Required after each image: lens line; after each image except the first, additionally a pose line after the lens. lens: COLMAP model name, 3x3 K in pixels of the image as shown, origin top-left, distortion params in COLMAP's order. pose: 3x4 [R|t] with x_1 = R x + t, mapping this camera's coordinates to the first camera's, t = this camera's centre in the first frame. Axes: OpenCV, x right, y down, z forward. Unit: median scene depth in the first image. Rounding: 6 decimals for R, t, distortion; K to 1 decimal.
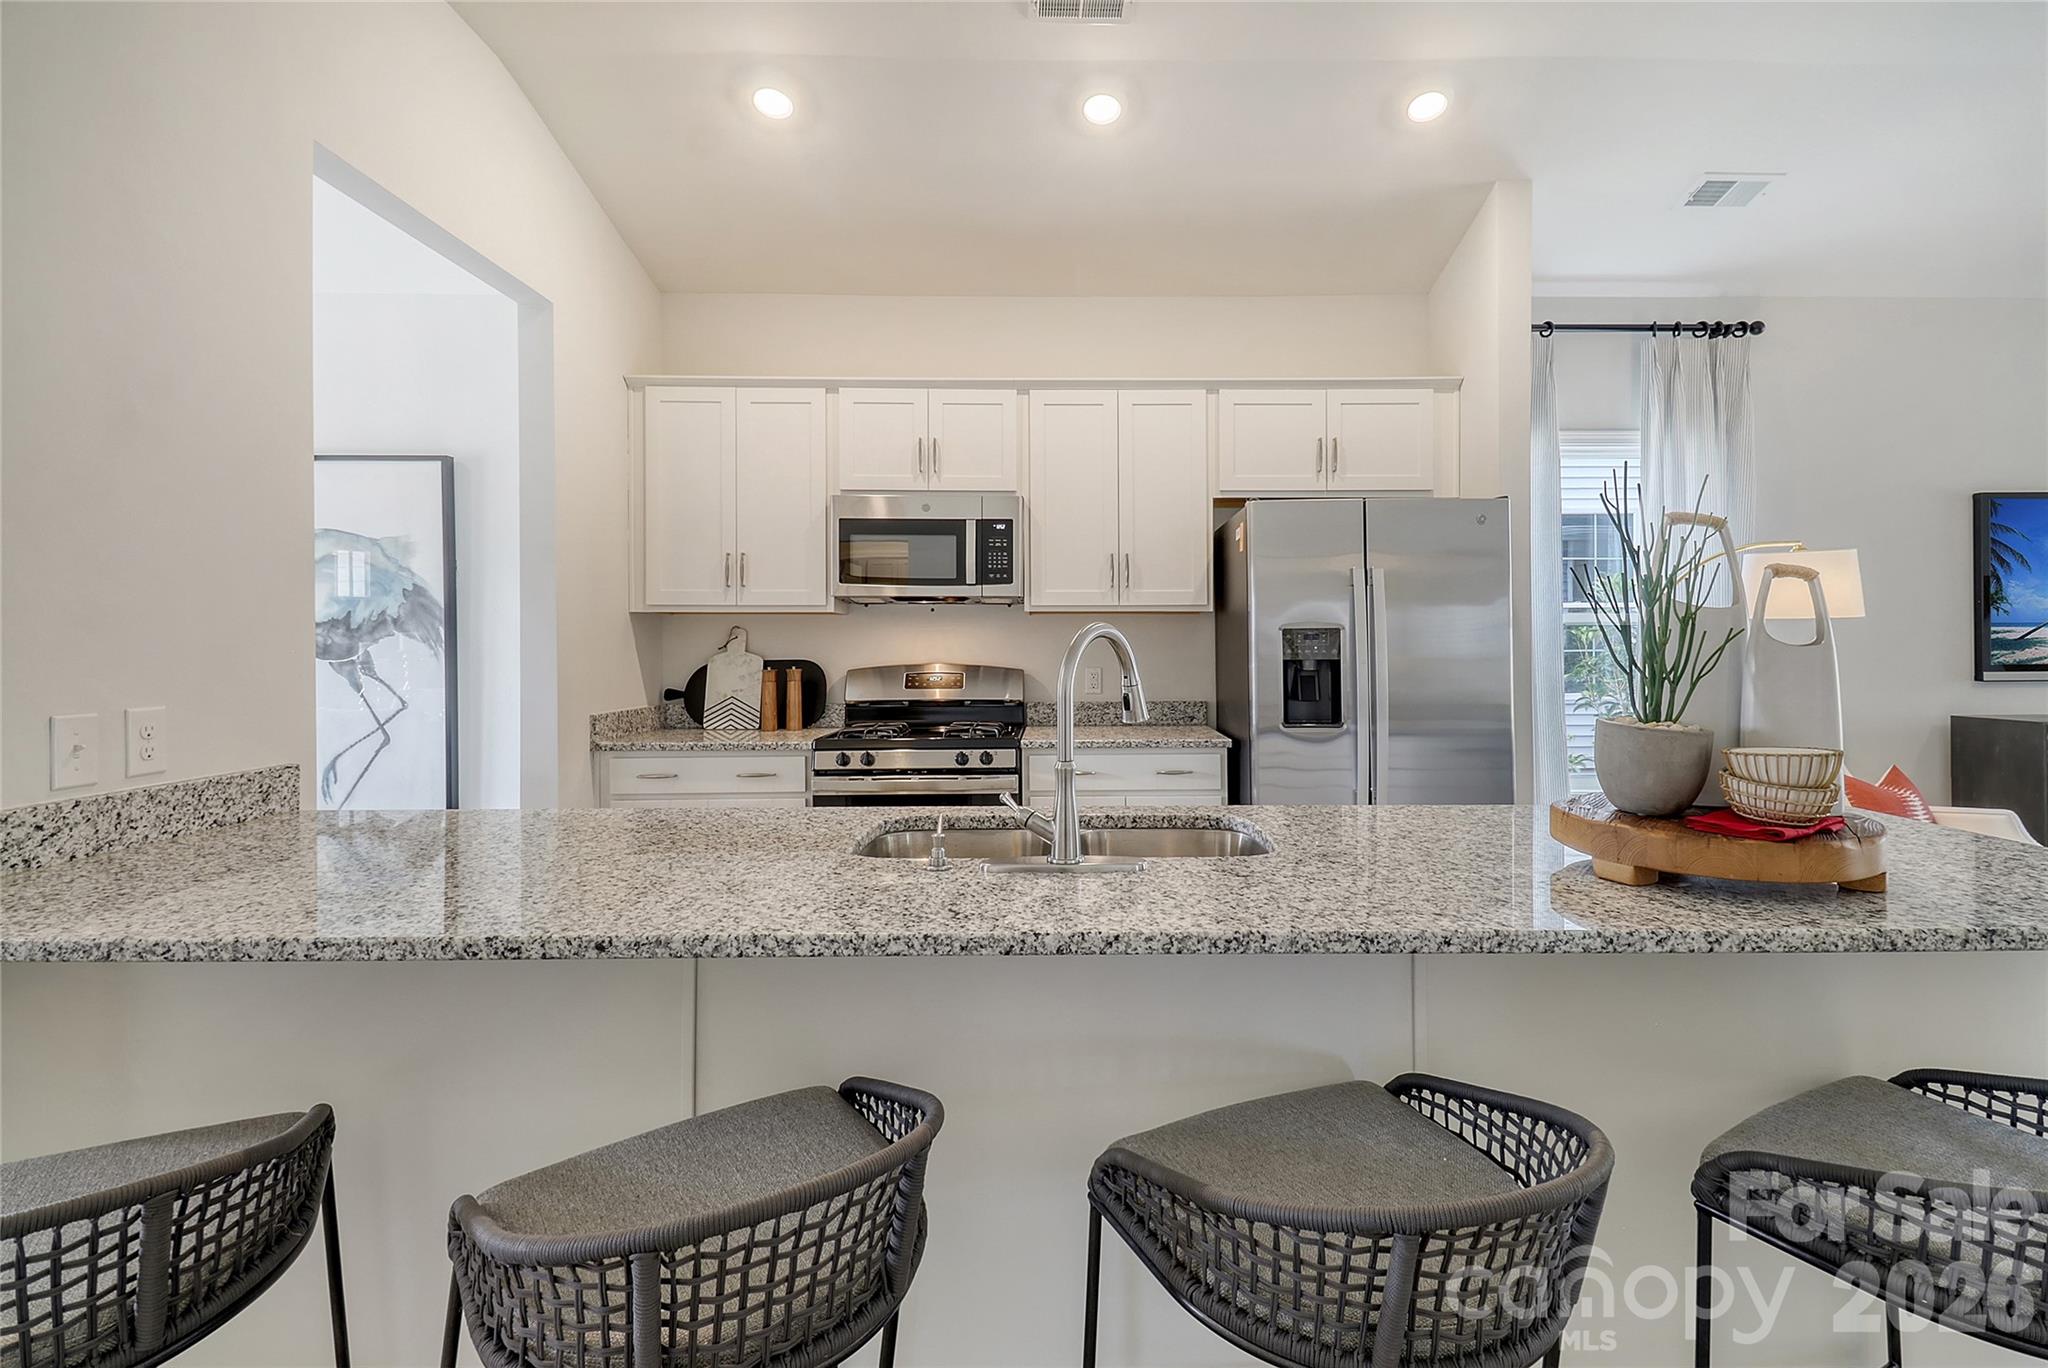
lens RADIAL K [[980.7, 0, 1025.1], [0, 980.7, 658.1], [0, 0, 1]] dist [0.001084, -0.000073]
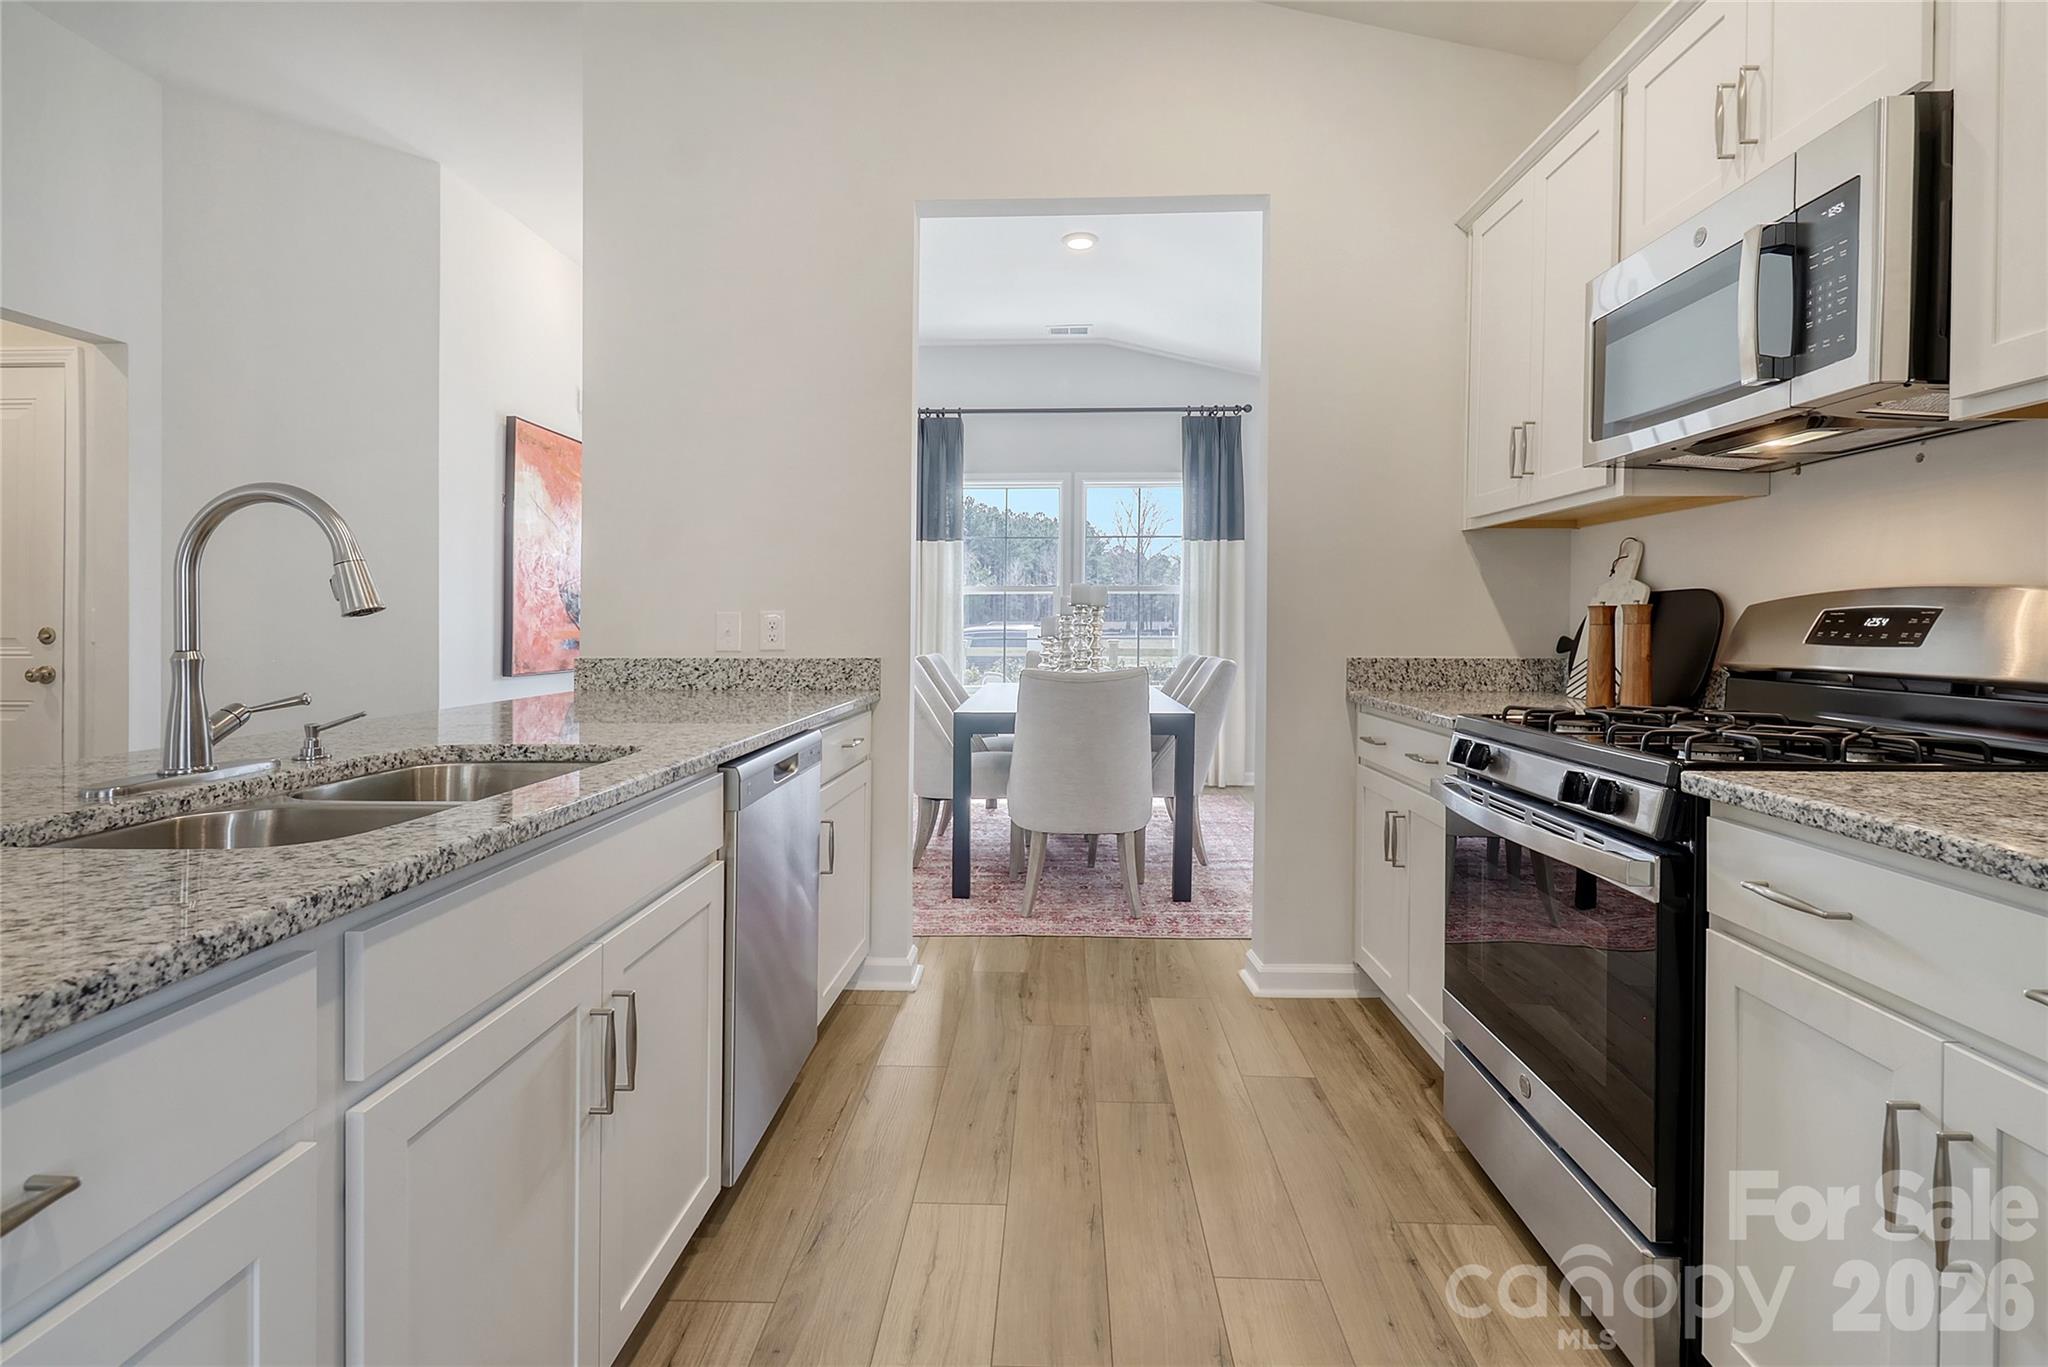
lens RADIAL K [[935.0, 0, 1021.4], [0, 935.0, 640.2], [0, 0, 1]] dist [0.001637, 0.000097]
pose [[-0.000512, -0.000075, -1.000000, 0.369282], [-0.011755, 0.999931, -0.000069, 0.046835], [0.999931, 0.011755, -0.000513, 0.714094]]
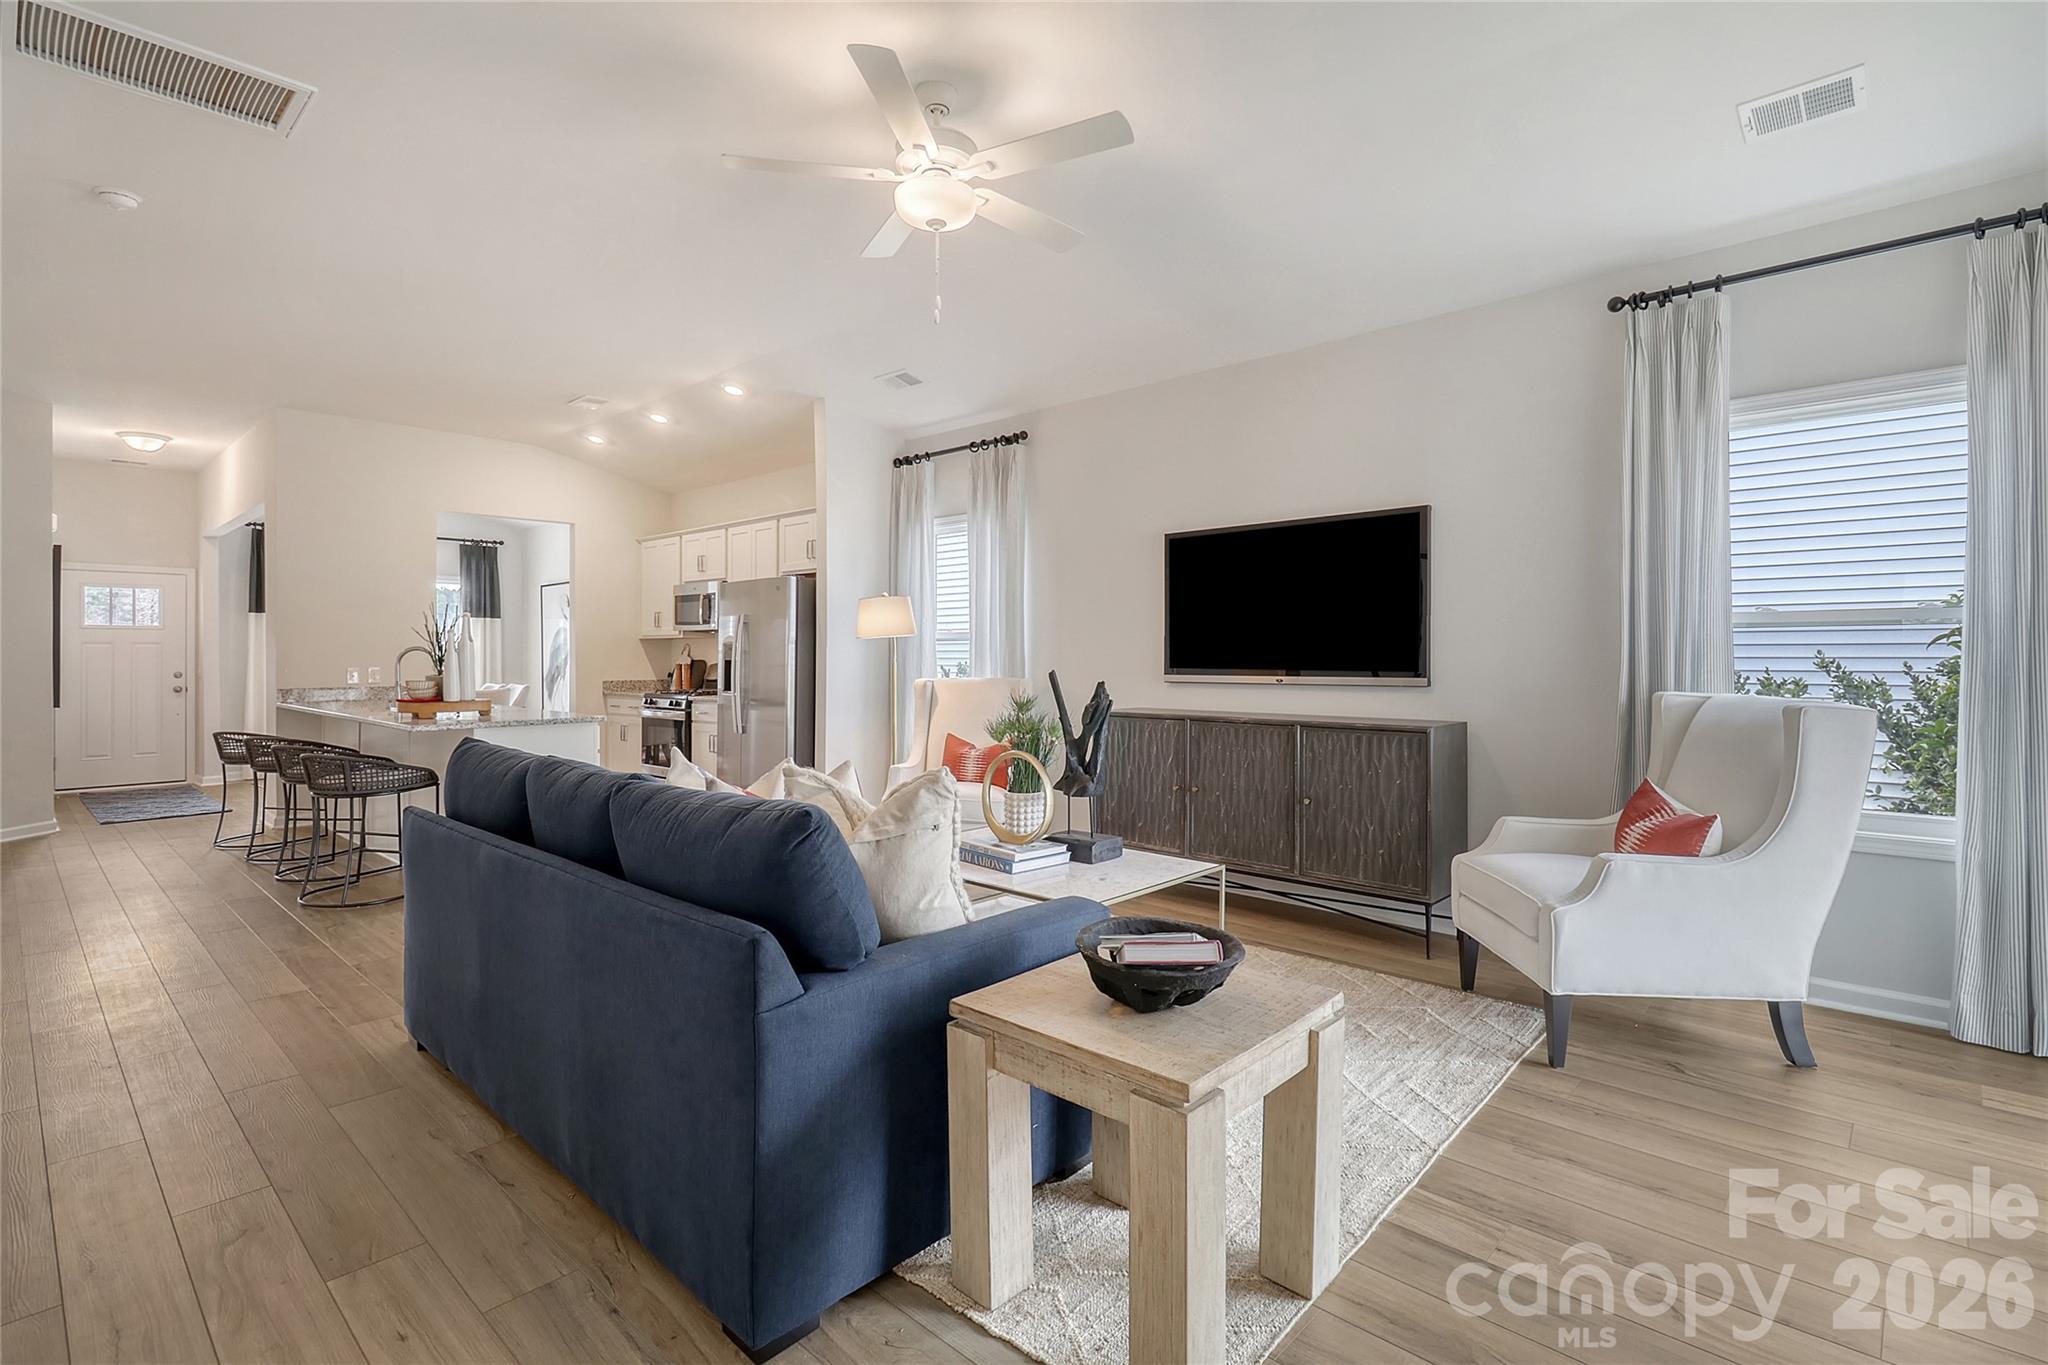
lens RADIAL K [[954.7, 0, 1024.0], [0, 954.7, 682.5], [0, 0, 1]] dist [-0.001100, -0.000171]
pose [[0.767596, -0.002304, -0.640930, 1.968972], [0.002573, 0.999997, -0.000513, 0.068325], [0.640929, -0.001255, 0.767599, -0.196093]]
